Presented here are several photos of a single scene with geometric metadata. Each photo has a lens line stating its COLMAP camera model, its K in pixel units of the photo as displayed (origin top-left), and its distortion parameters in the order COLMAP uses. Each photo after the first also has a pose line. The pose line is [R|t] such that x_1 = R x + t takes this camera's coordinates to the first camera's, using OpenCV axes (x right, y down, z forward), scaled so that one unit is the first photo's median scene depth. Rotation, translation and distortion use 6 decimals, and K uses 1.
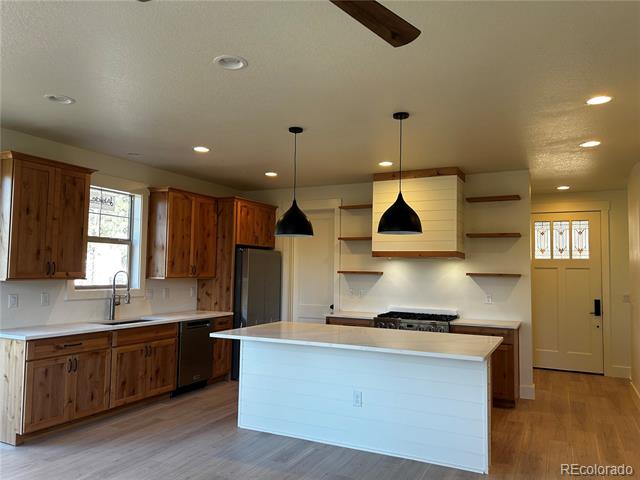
lens RADIAL K [[481.7, 0, 320.4], [0, 481.7, 242.2], [0, 0, 1]] dist [0.028682, -0.021892]
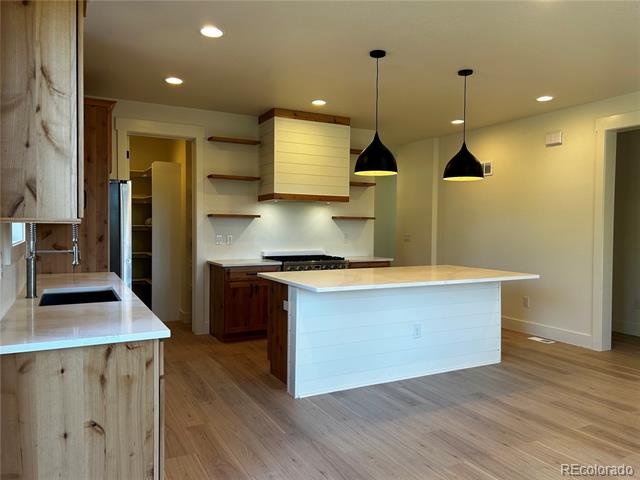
lens RADIAL K [[481.7, 0, 319.4], [0, 481.7, 239.6], [0, 0, 1]] dist [0.028682, -0.021892]
pose [[0.586478, -0.034552, 0.809228, -0.893859], [-0.048820, 0.995765, 0.077898, 0.047823], [-0.808493, -0.085191, 0.582308, 0.559597]]
